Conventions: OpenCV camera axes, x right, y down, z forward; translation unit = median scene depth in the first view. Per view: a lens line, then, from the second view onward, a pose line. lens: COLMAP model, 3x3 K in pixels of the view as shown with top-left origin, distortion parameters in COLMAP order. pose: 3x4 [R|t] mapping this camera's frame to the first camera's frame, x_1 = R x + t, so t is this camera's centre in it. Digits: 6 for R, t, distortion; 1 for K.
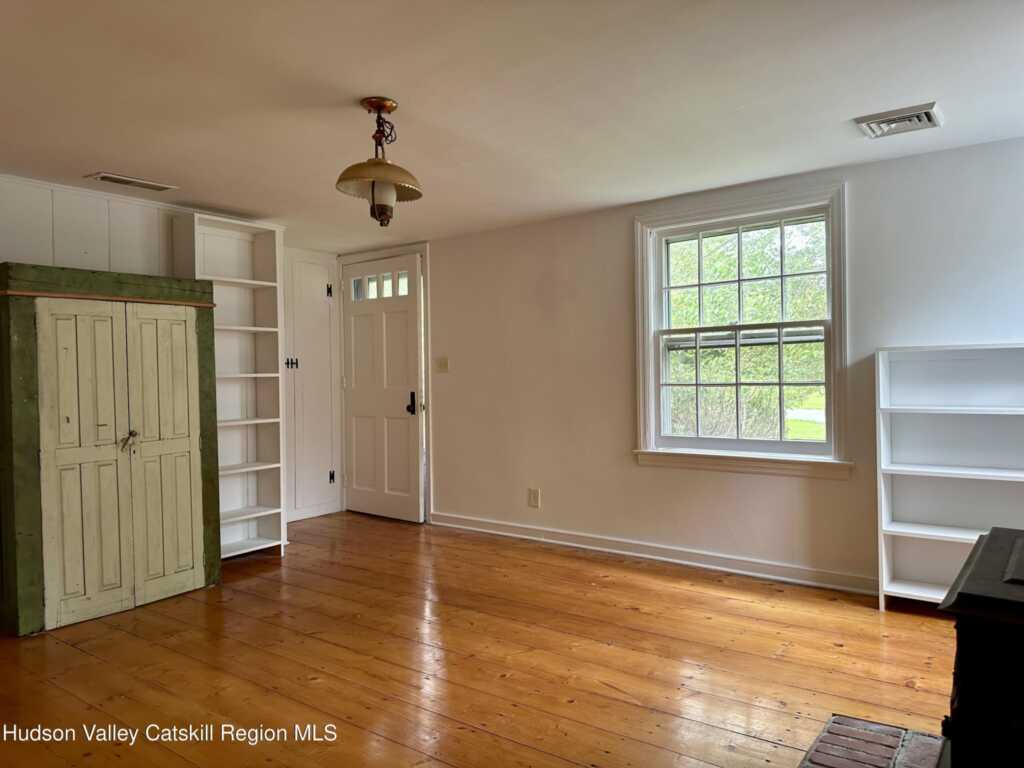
lens RADIAL K [[721.9, 0, 512.0], [0, 721.9, 384.0], [0, 0, 1]] dist [0.118066, -0.169396]
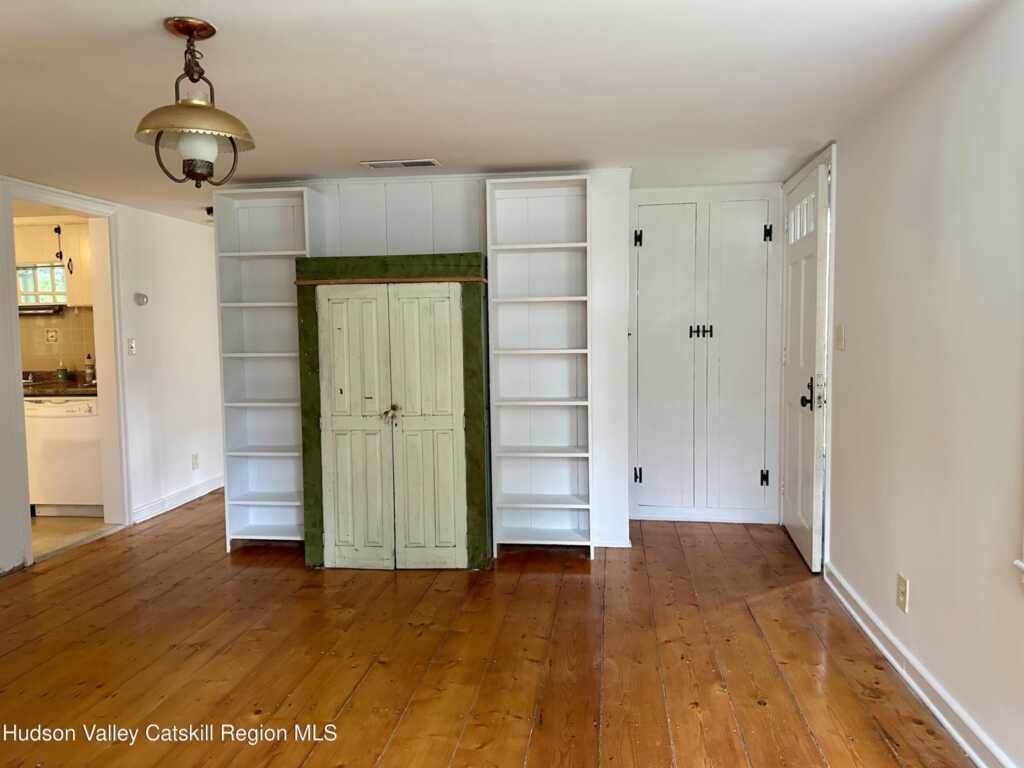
lens RADIAL K [[721.9, 0, 512.0], [0, 721.9, 384.0], [0, 0, 1]] dist [0.118066, -0.169396]
pose [[0.482786, 0.076197, -0.872417, 0.434871], [-0.007884, 0.996545, 0.082675, -0.049648], [0.875703, -0.033036, 0.481719, 0.590867]]
